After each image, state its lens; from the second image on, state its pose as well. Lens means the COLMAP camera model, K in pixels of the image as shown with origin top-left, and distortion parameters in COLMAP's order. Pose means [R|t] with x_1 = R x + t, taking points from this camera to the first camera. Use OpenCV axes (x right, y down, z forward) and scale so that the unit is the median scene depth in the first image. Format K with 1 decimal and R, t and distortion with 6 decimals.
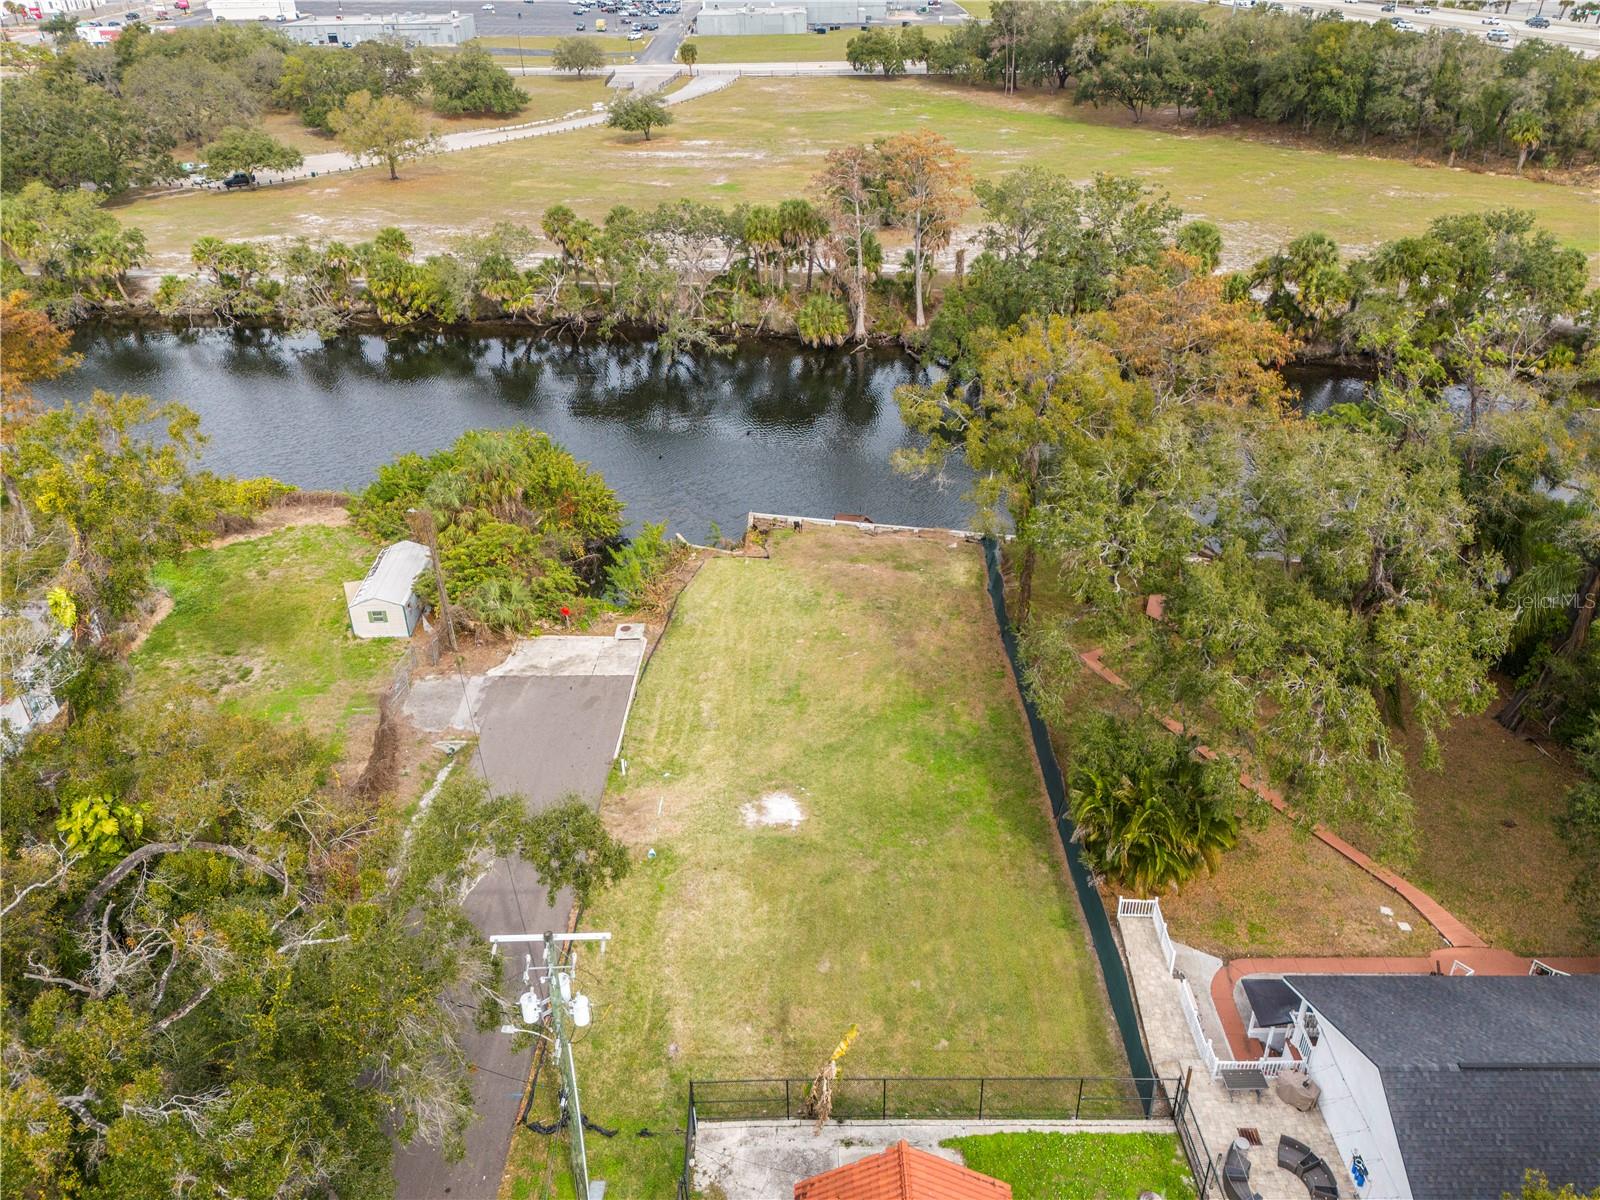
lens RADIAL K [[1155.2, 0, 797.6], [0, 1155.2, 602.7], [0, 0, 1]] dist [0.084989, -0.070268]
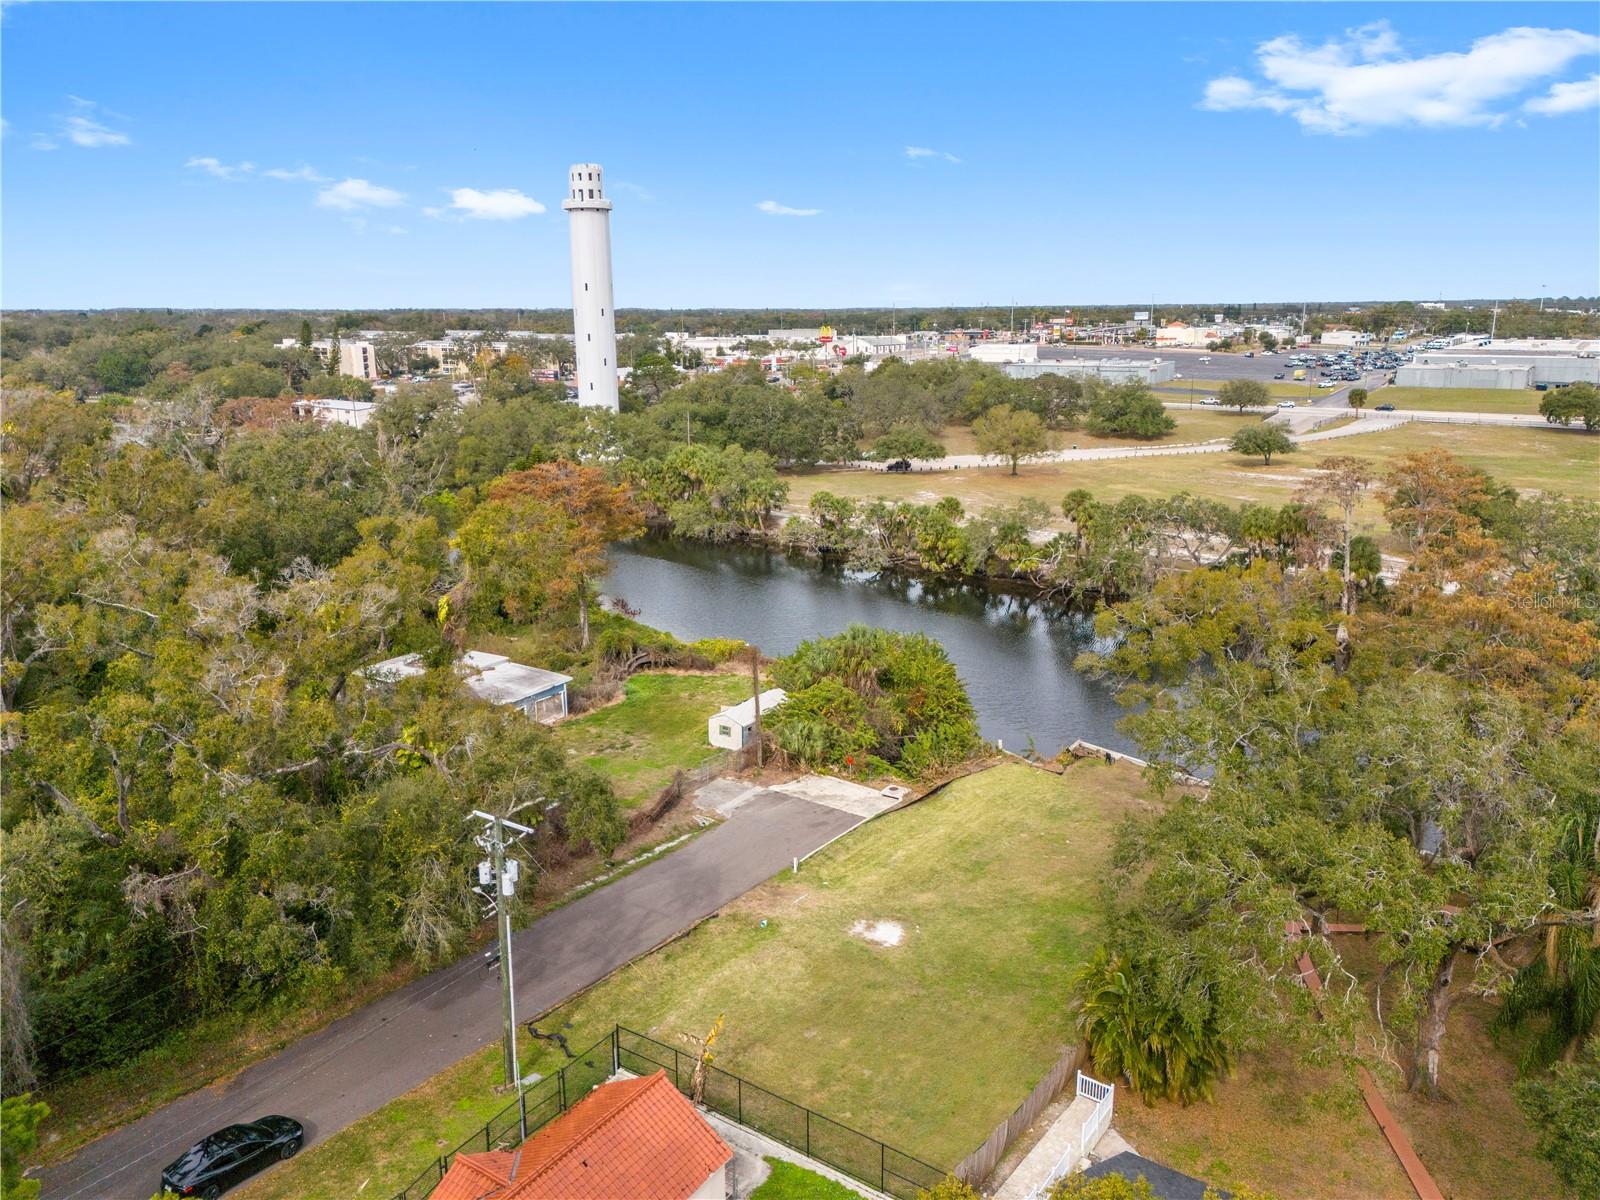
lens RADIAL K [[1145.8, 0, 794.7], [0, 1145.8, 619.4], [0, 0, 1]] dist [0.067035, -0.074857]
pose [[0.820621, 0.159274, -0.548829, 0.208324], [-0.291314, 0.942816, -0.161968, 0.043092], [0.491648, 0.292796, 0.820094, -0.020707]]
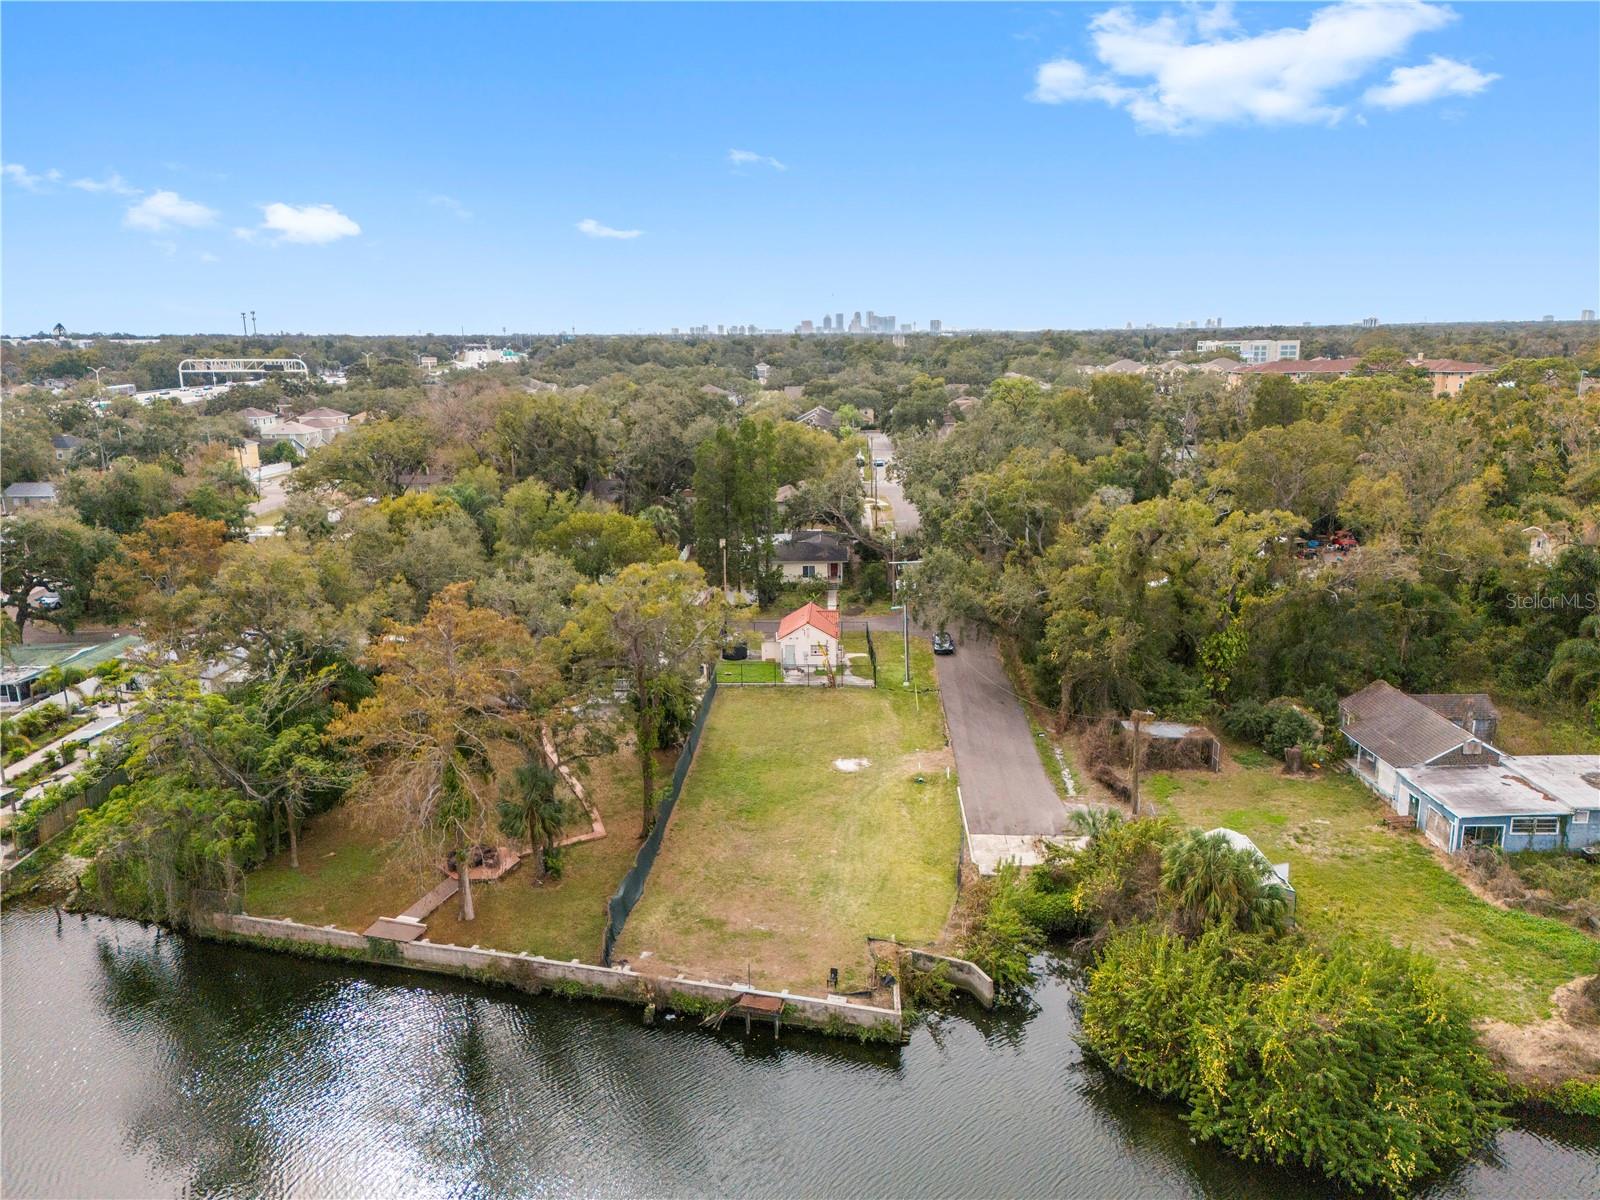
lens RADIAL K [[1177.1, 0, 794.2], [0, 1177.1, 599.9], [0, 0, 1]] dist [0.063525, -0.049905]
pose [[-0.998513, 0.018693, 0.051201, -0.012772], [0.048419, 0.735579, 0.675706, -0.507606], [-0.025032, 0.677181, -0.735391, 0.916117]]
